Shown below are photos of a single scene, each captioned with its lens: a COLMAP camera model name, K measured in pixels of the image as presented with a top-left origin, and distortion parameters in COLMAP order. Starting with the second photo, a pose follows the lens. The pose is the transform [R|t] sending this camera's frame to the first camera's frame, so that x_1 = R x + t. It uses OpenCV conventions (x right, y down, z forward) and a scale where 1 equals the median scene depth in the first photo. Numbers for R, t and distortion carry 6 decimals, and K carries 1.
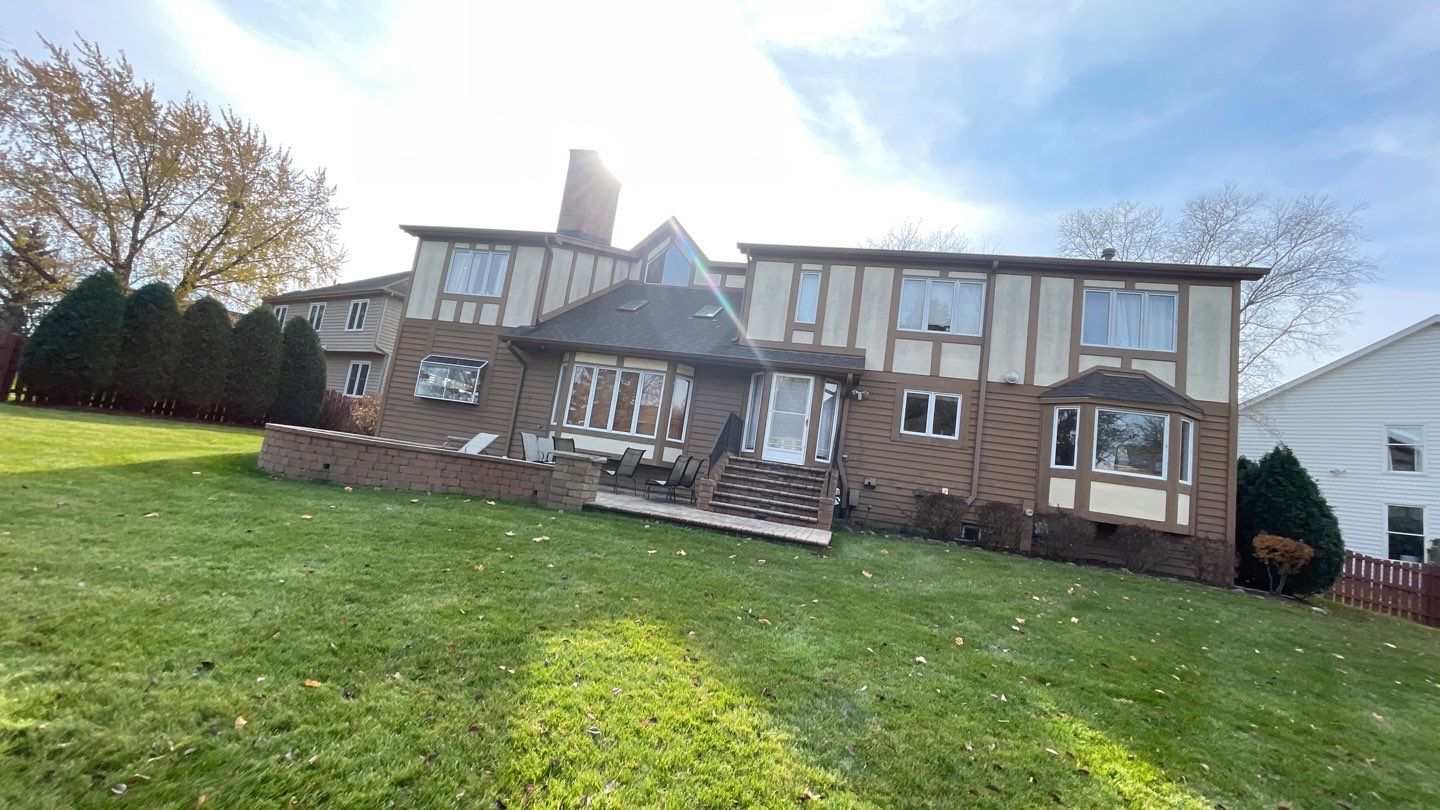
lens RADIAL K [[588.4, 0, 720.0], [0, 588.4, 405.0], [0, 0, 1]] dist [-0.002130, 0.000307]
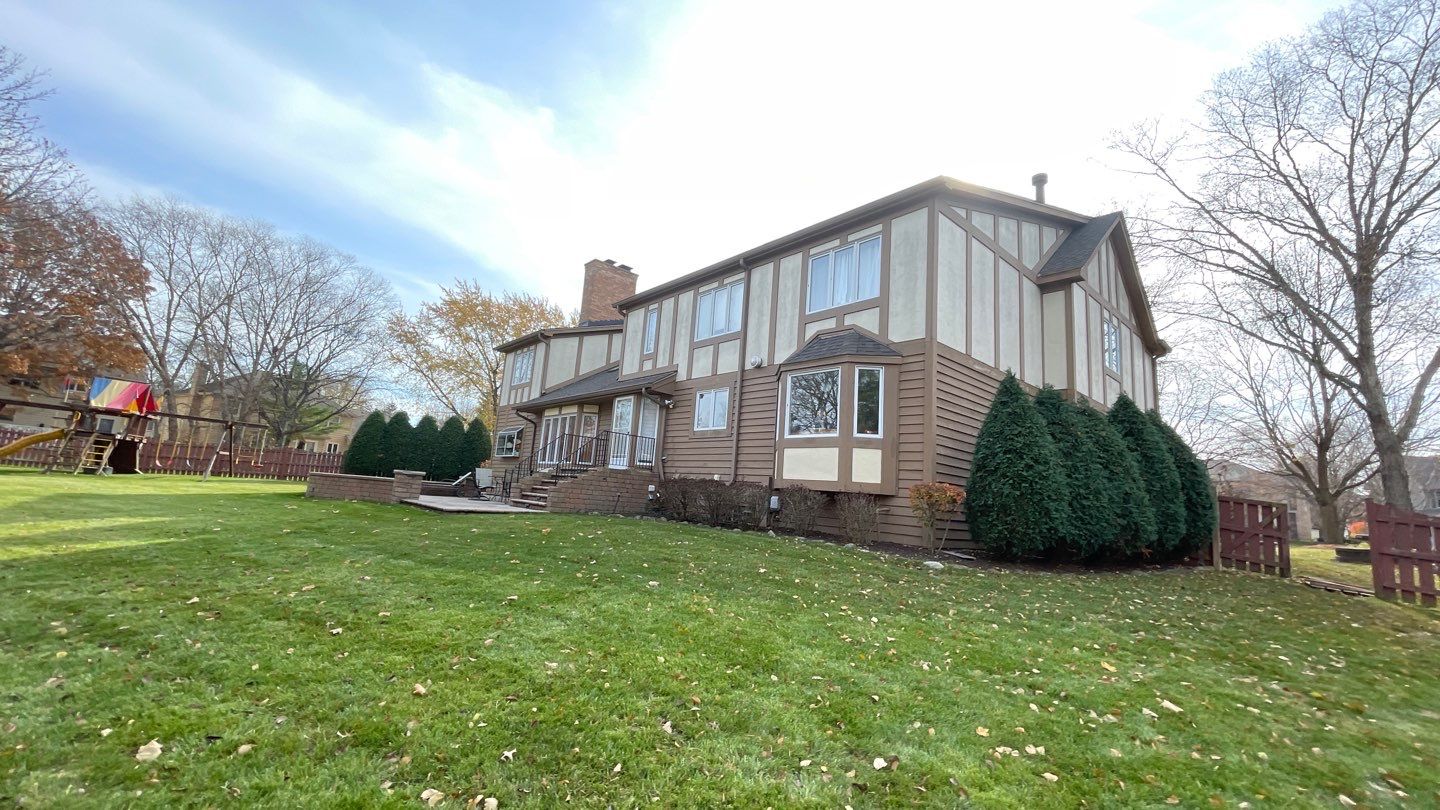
lens RADIAL K [[588.4, 0, 720.0], [0, 588.4, 405.0], [0, 0, 1]] dist [-0.002130, 0.000307]
pose [[0.802249, -0.179097, -0.569492, 1.033253], [0.122155, 0.983002, -0.137059, 0.165059], [0.584359, 0.040389, 0.810490, 0.119465]]
